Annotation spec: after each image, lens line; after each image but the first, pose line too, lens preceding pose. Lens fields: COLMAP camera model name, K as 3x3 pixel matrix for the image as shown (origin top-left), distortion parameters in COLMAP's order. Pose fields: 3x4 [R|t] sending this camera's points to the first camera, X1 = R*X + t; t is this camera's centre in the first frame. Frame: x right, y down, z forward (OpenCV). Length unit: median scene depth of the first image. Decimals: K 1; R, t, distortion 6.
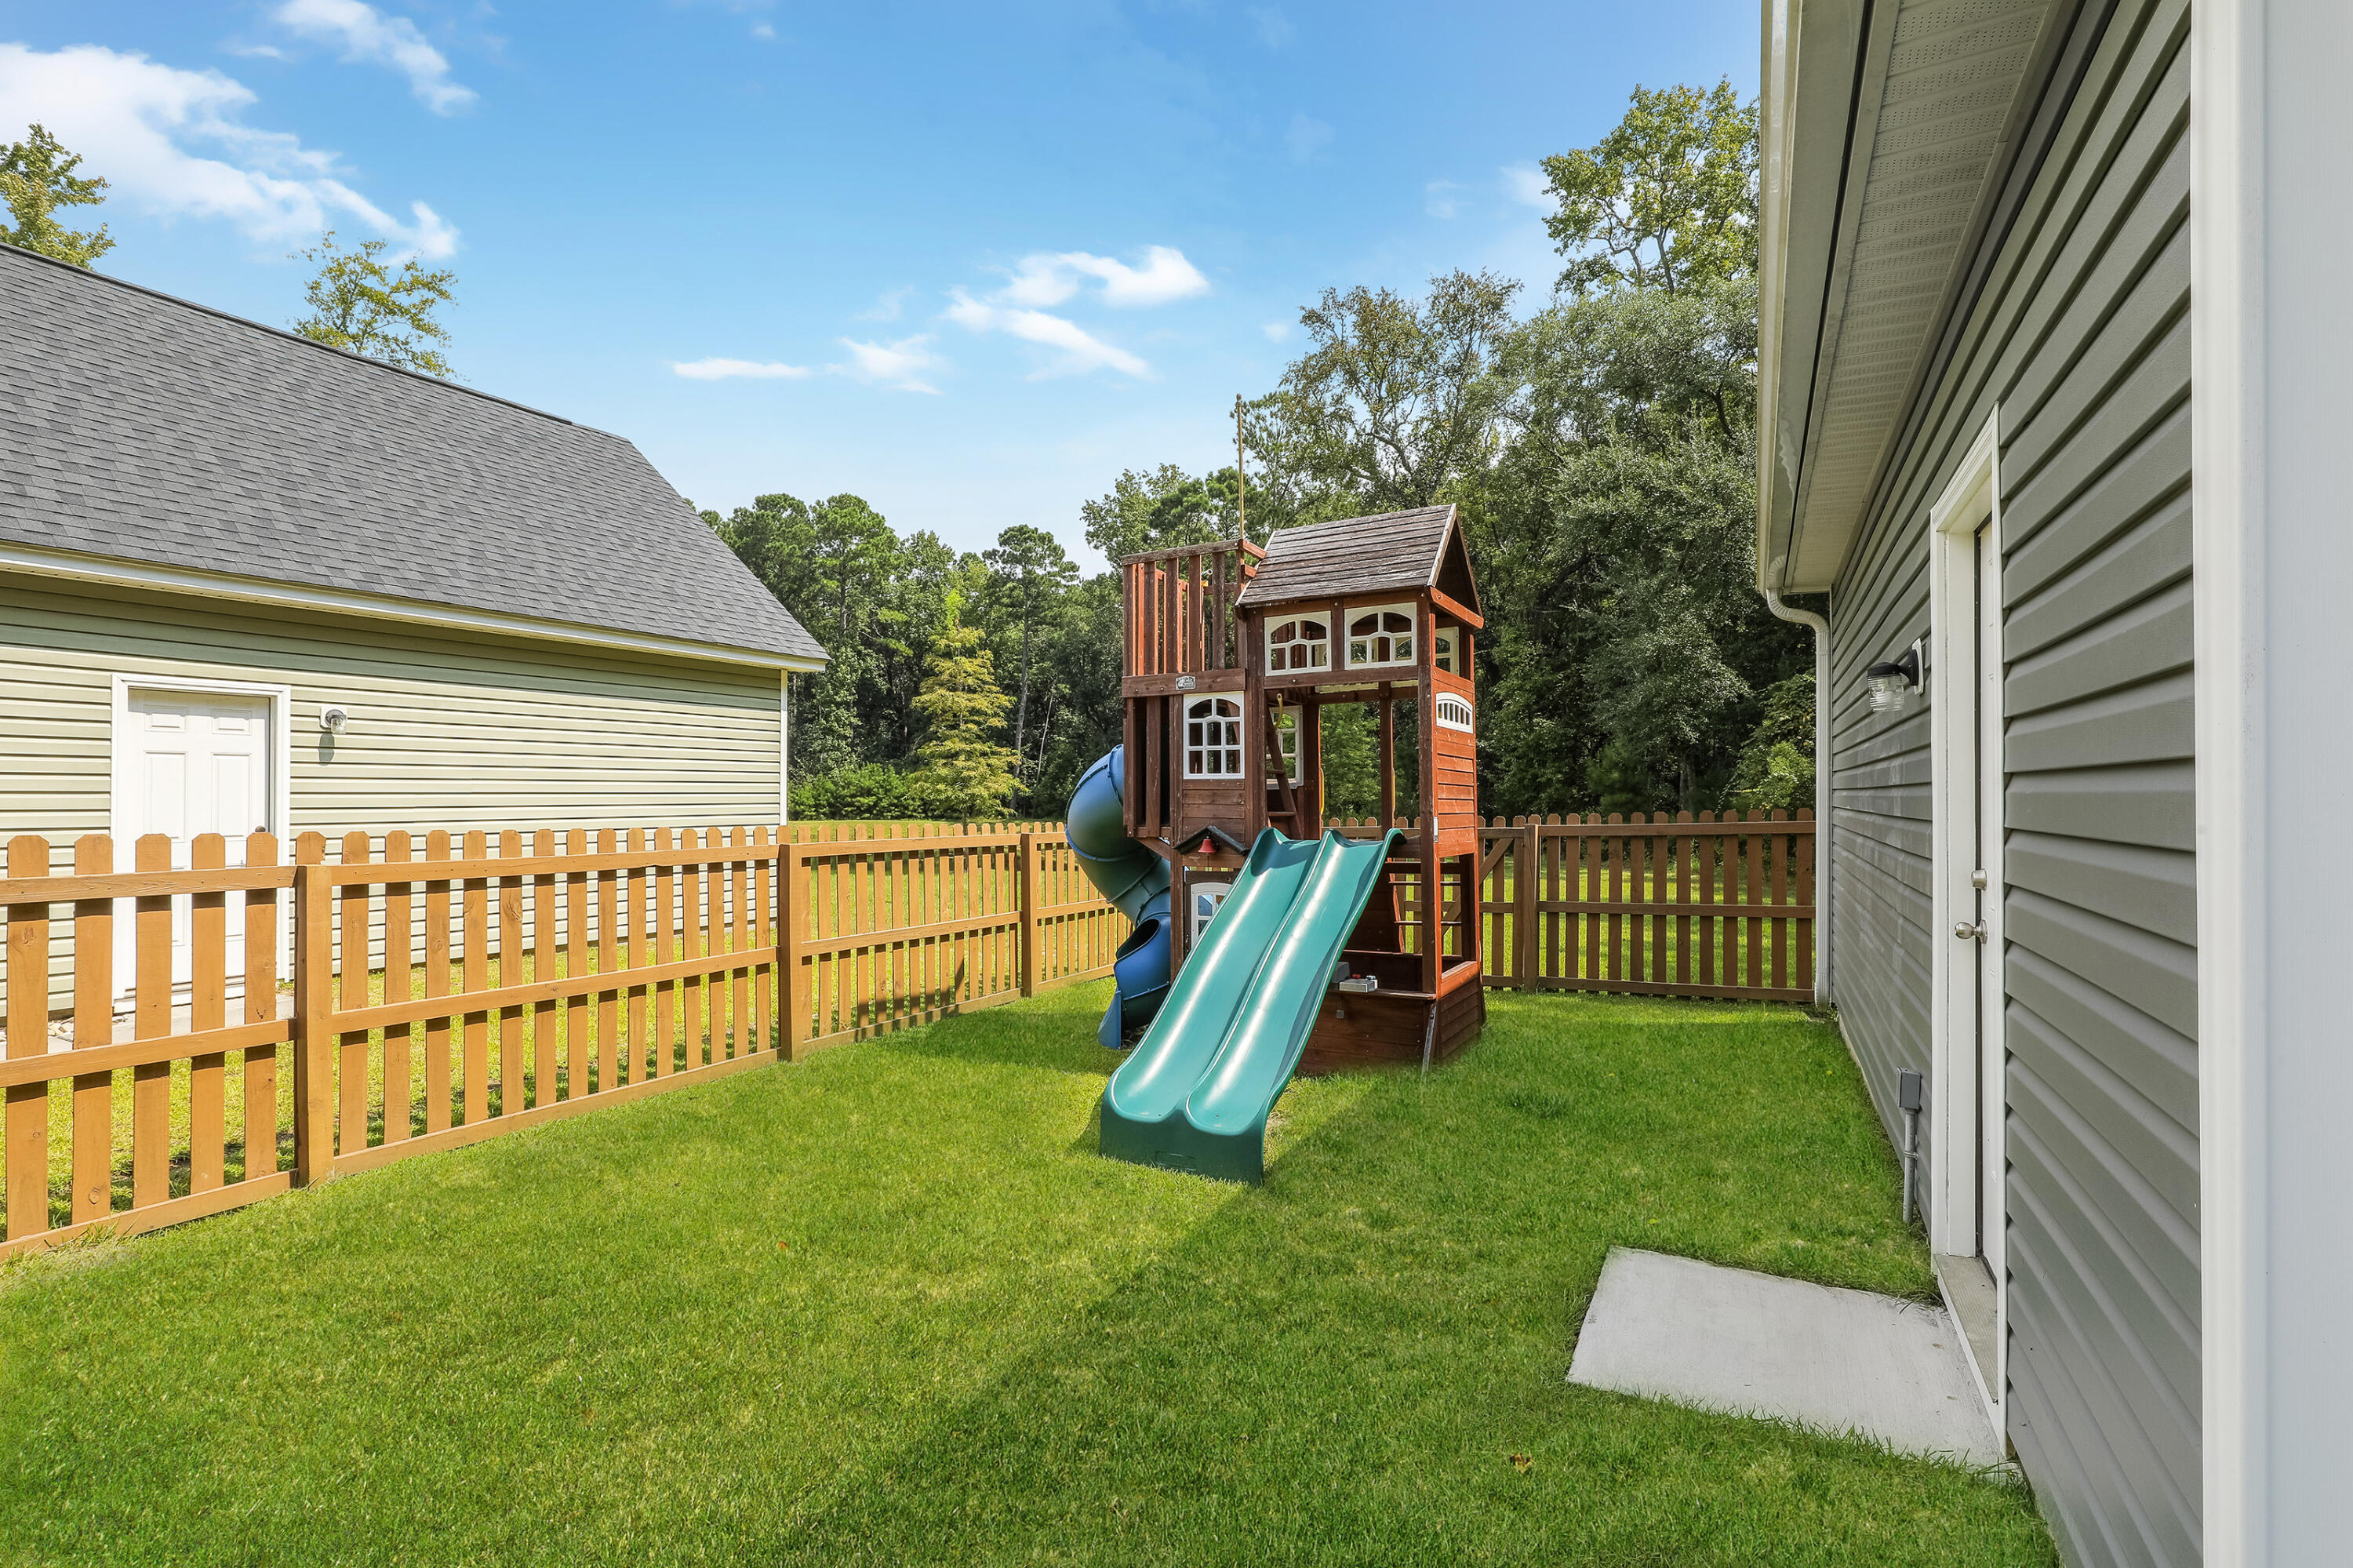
lens RADIAL K [[1067.4, 0, 1187.6], [0, 1067.4, 796.9], [0, 0, 1]] dist [-0.000262, 0.000700]
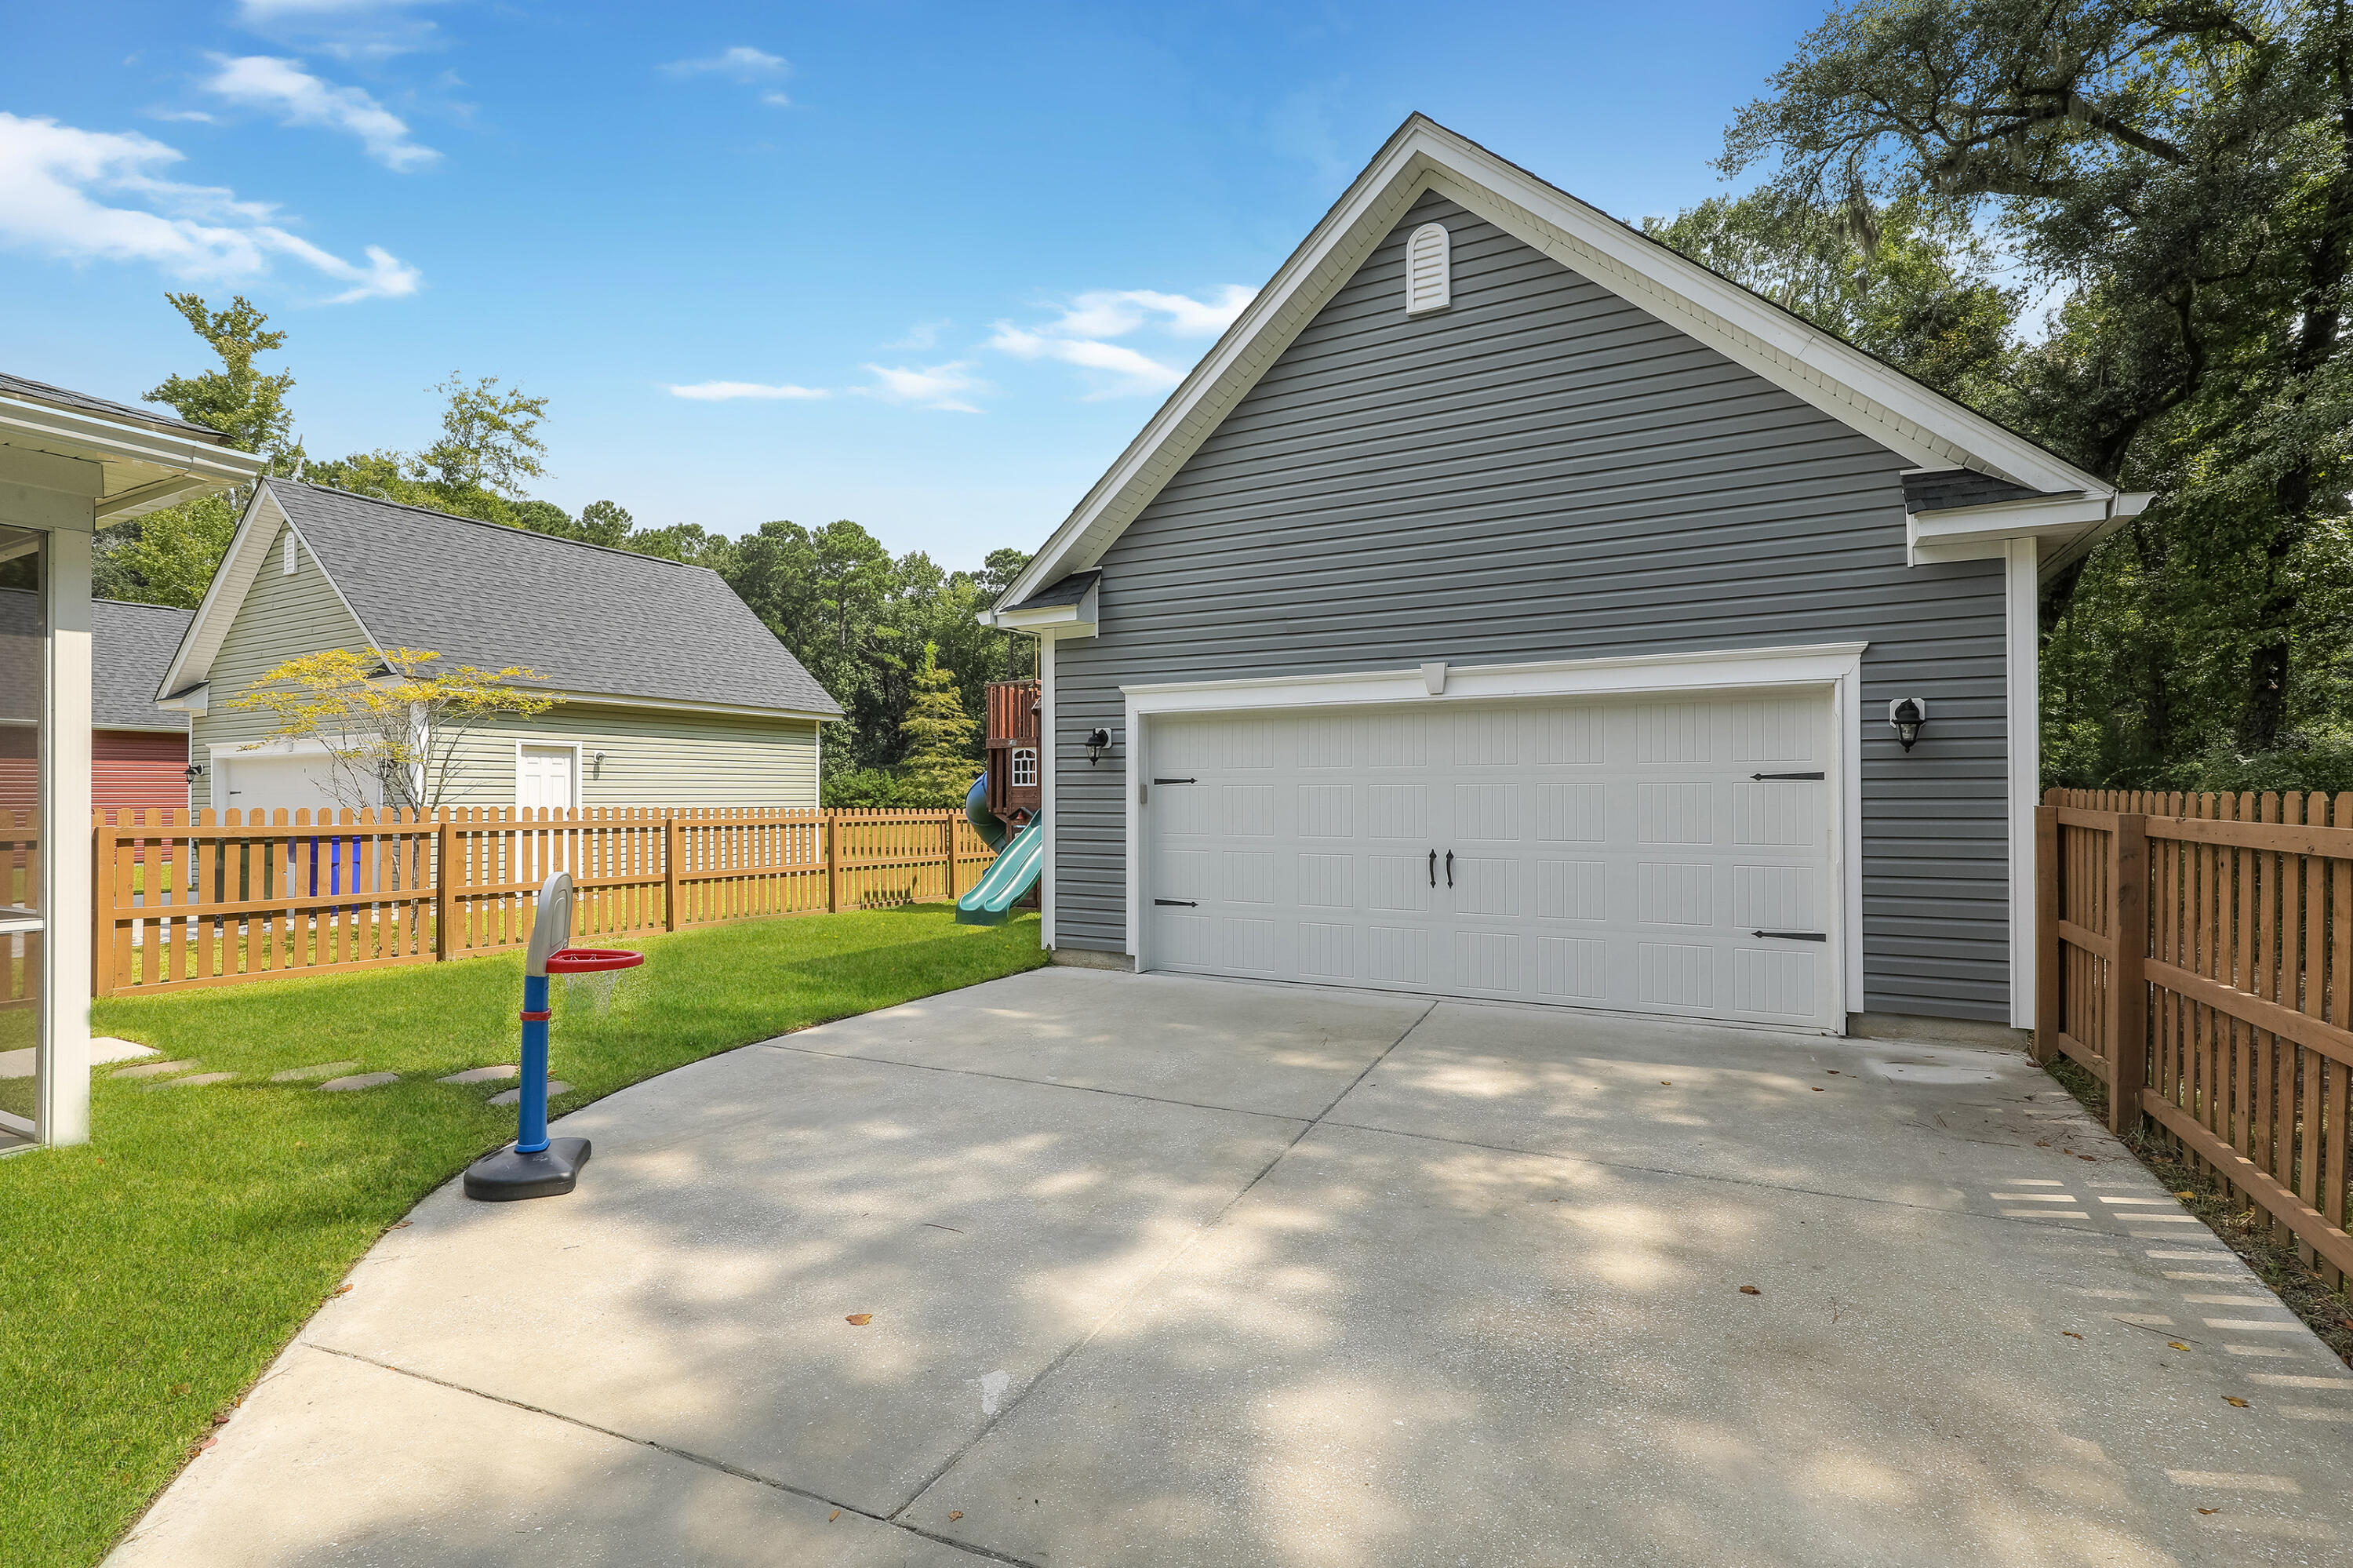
lens RADIAL K [[1067.4, 0, 1188.9], [0, 1067.4, 800.1], [0, 0, 1]] dist [-0.000262, 0.000700]
pose [[0.999982, -0.004761, 0.003514, 0.030892], [0.004755, 0.999987, 0.001618, 0.000901], [-0.003522, -0.001601, 0.999993, -0.105282]]
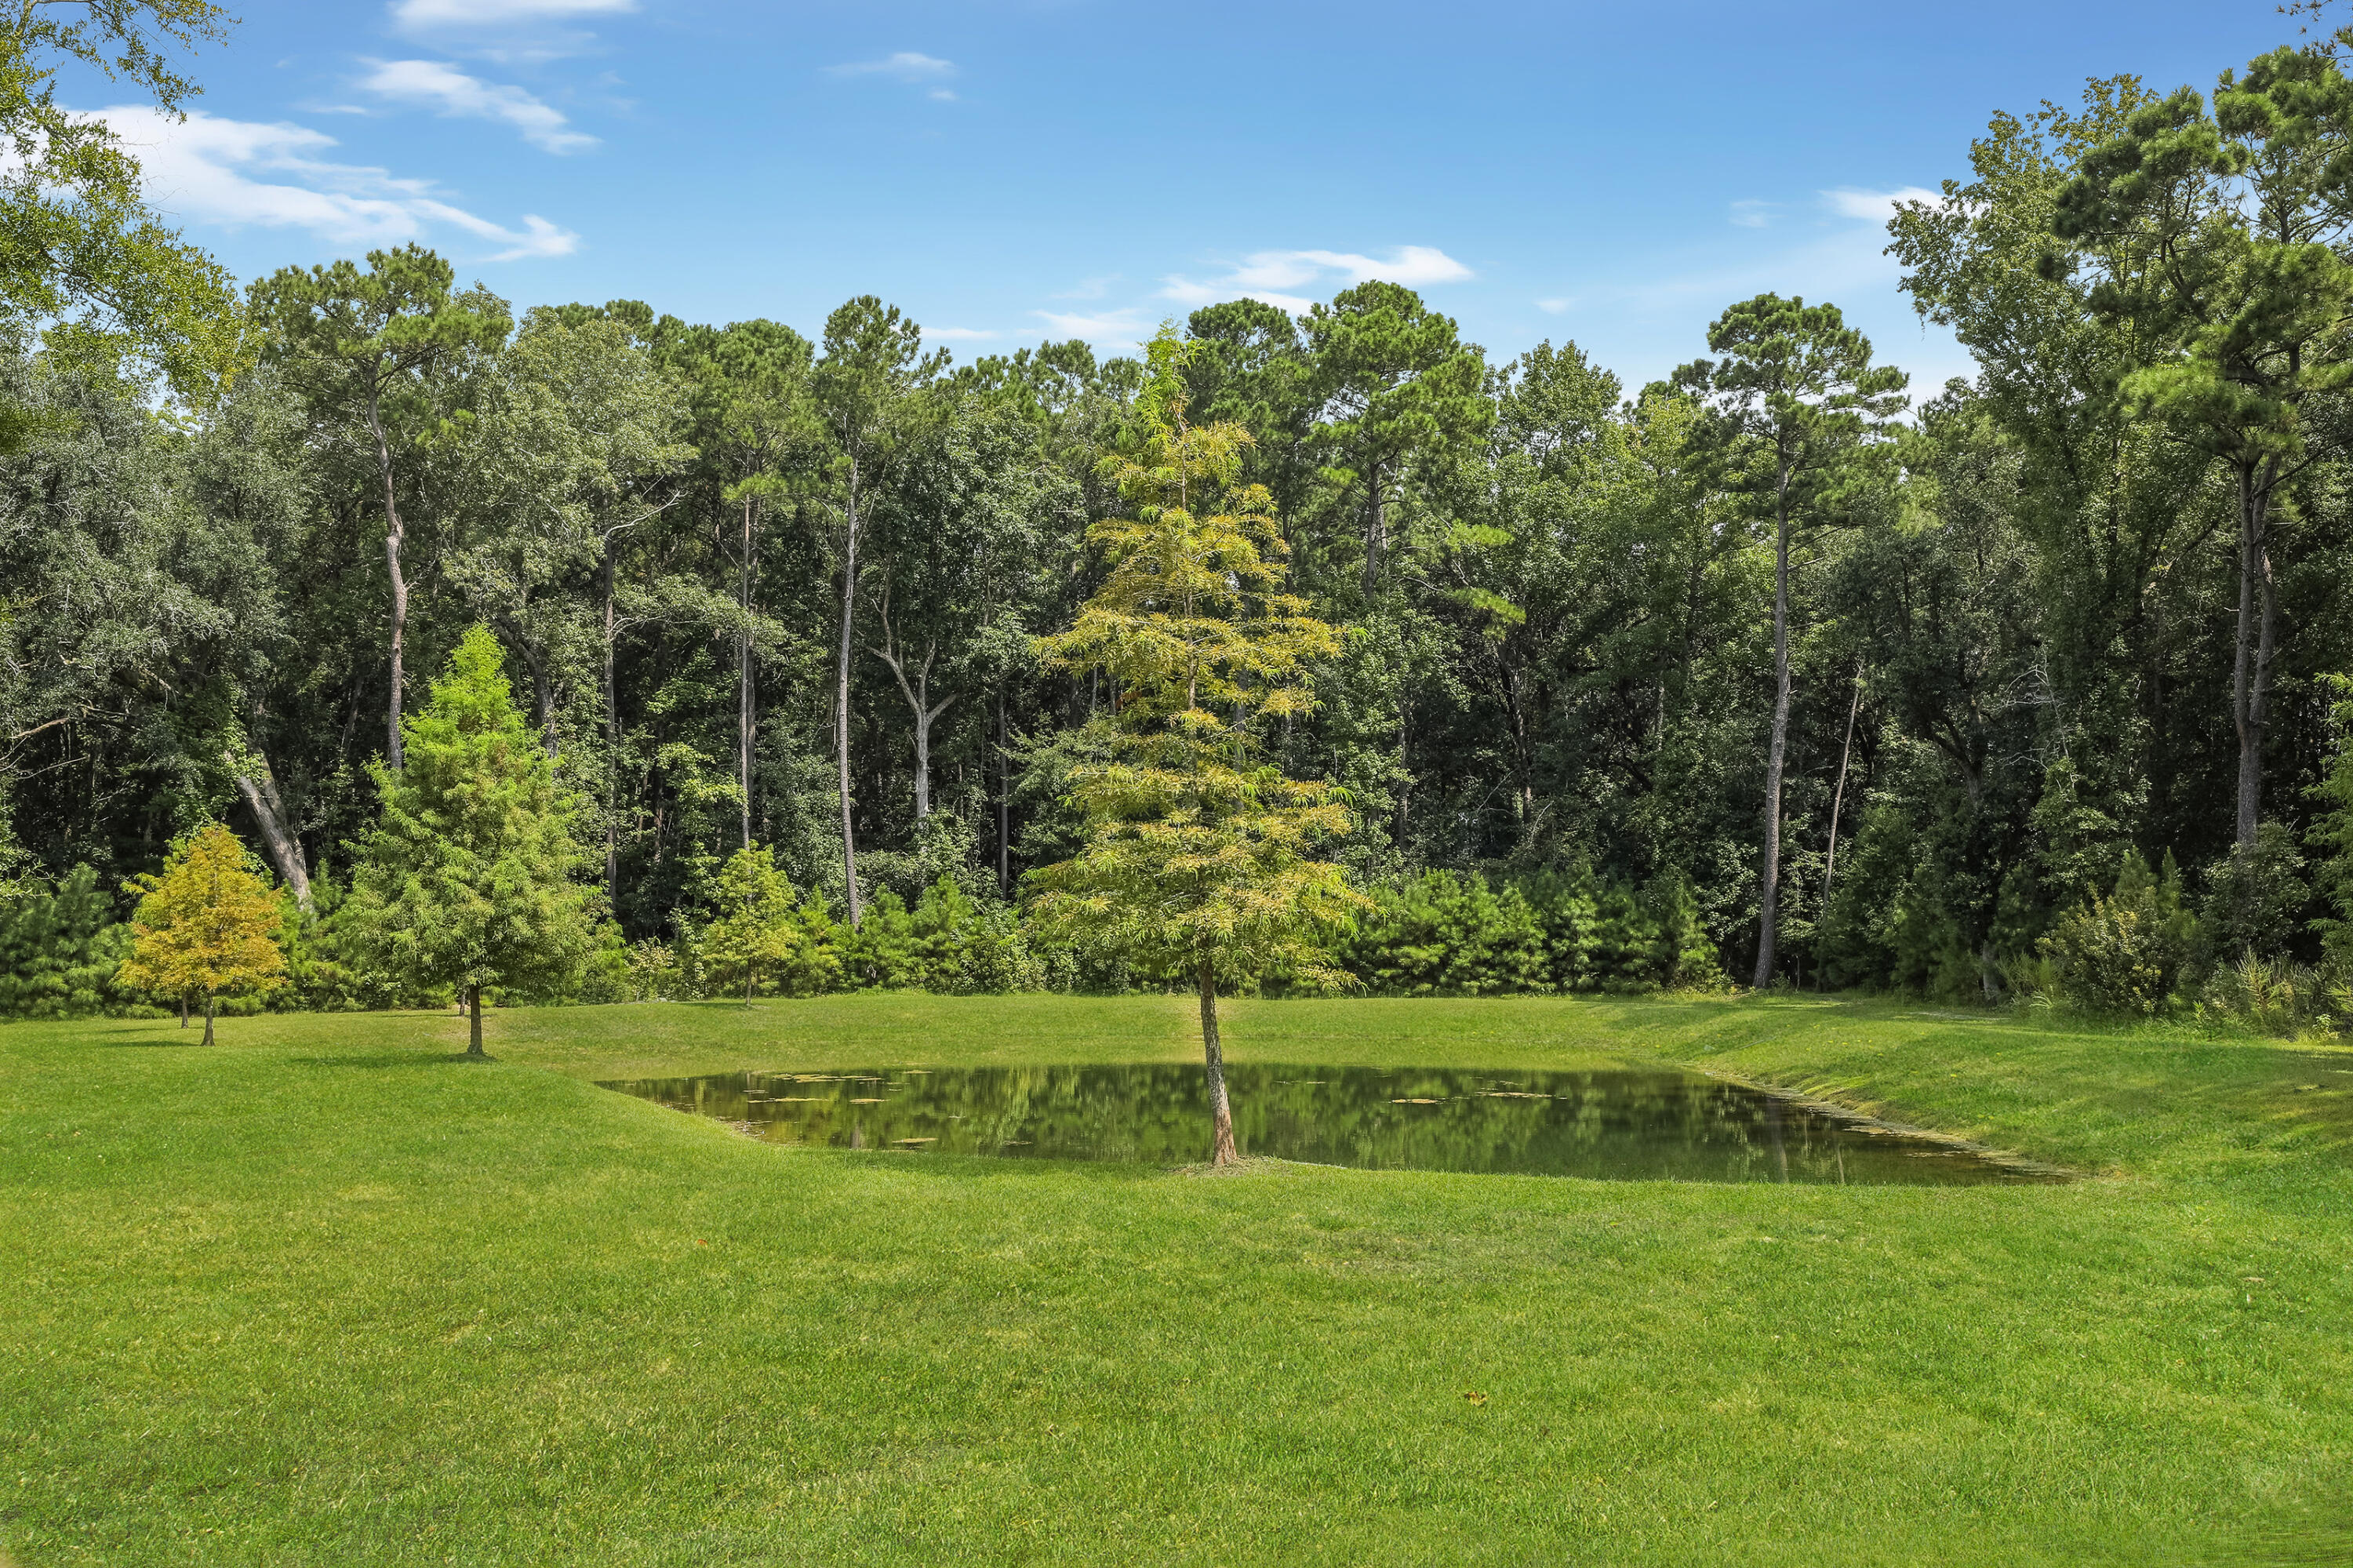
lens RADIAL K [[2286.3, 0, 1182.6], [0, 2286.3, 781.3], [0, 0, 1]] dist [0.004091, 0.000000]
pose [[0.898772, -0.044303, -0.436172, 0.029932], [0.013207, 0.997166, -0.074070, 0.001390], [0.438217, 0.060812, 0.896810, 0.119146]]
